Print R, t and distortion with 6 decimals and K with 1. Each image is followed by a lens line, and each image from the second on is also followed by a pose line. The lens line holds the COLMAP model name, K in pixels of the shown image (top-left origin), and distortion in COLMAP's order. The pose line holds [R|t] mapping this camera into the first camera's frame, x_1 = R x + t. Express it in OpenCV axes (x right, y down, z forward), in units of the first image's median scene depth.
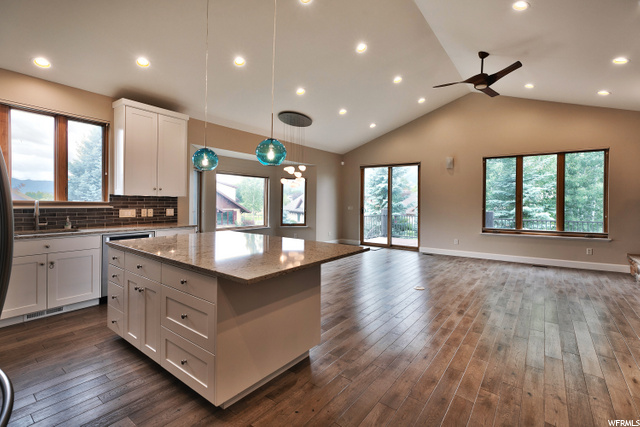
lens RADIAL K [[290.3, 0, 327.8], [0, 290.3, 199.9], [0, 0, 1]] dist [0.003283, -0.004456]
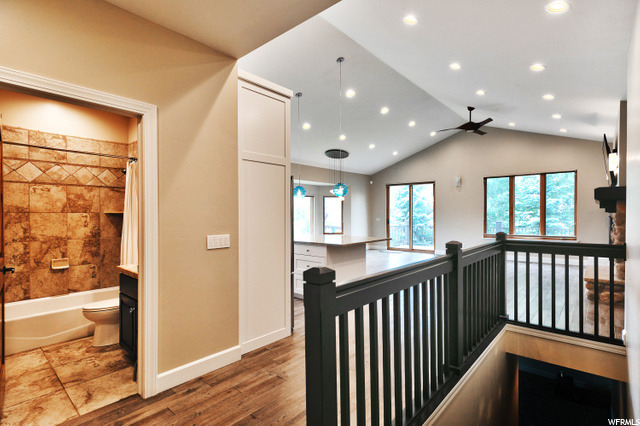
lens RADIAL K [[312.4, 0, 341.1], [0, 312.4, 214.7], [0, 0, 1]] dist [0.000131, 0.000322]
pose [[0.999224, -0.013818, -0.036884, -0.040465], [0.013974, 0.999894, 0.003986, 0.000933], [0.036825, -0.004498, 0.999312, -0.444240]]
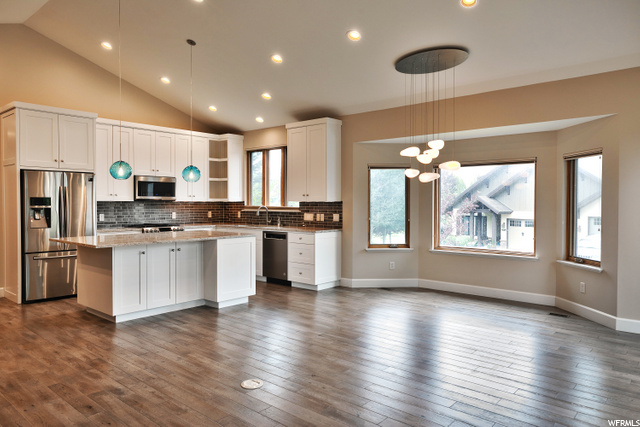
lens RADIAL K [[431.0, 0, 325.2], [0, 431.0, 207.4], [0, 0, 1]] dist [-0.003203, -0.015648]
pose [[-0.068791, -0.004851, -0.997619, 0.782407], [-0.000965, 0.999988, -0.004796, 0.011870], [0.997631, 0.000633, -0.068795, 0.893837]]
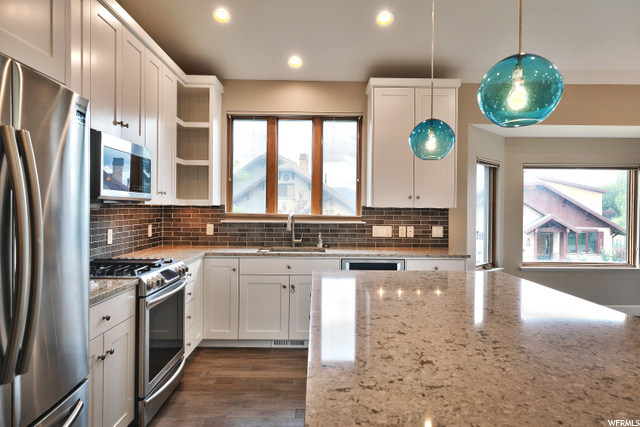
lens RADIAL K [[405.0, 0, 308.8], [0, 405.0, 206.1], [0, 0, 1]] dist [0.002531, -0.010085]
pose [[0.588908, -0.015870, -0.808044, 0.029488], [0.001795, 0.999830, -0.018329, 0.000023], [0.808198, 0.009343, 0.588836, 0.178748]]
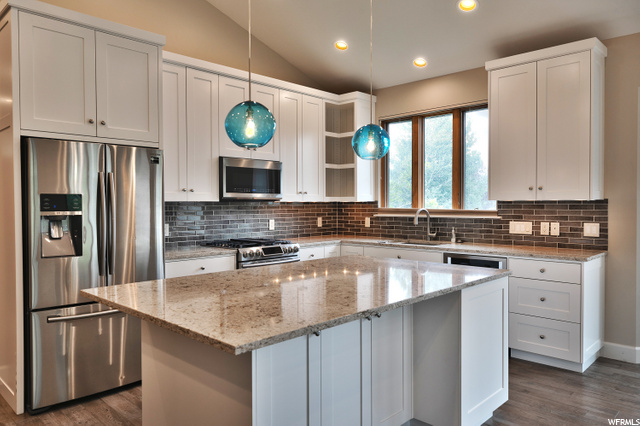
lens RADIAL K [[444.7, 0, 321.1], [0, 444.7, 210.3], [0, 0, 1]] dist [-0.013080, 0.004137]
pose [[-0.135034, -0.000972, -0.990840, 0.281273], [0.003788, 0.999992, -0.001497, 0.004775], [0.990834, -0.003956, -0.135029, 0.517041]]
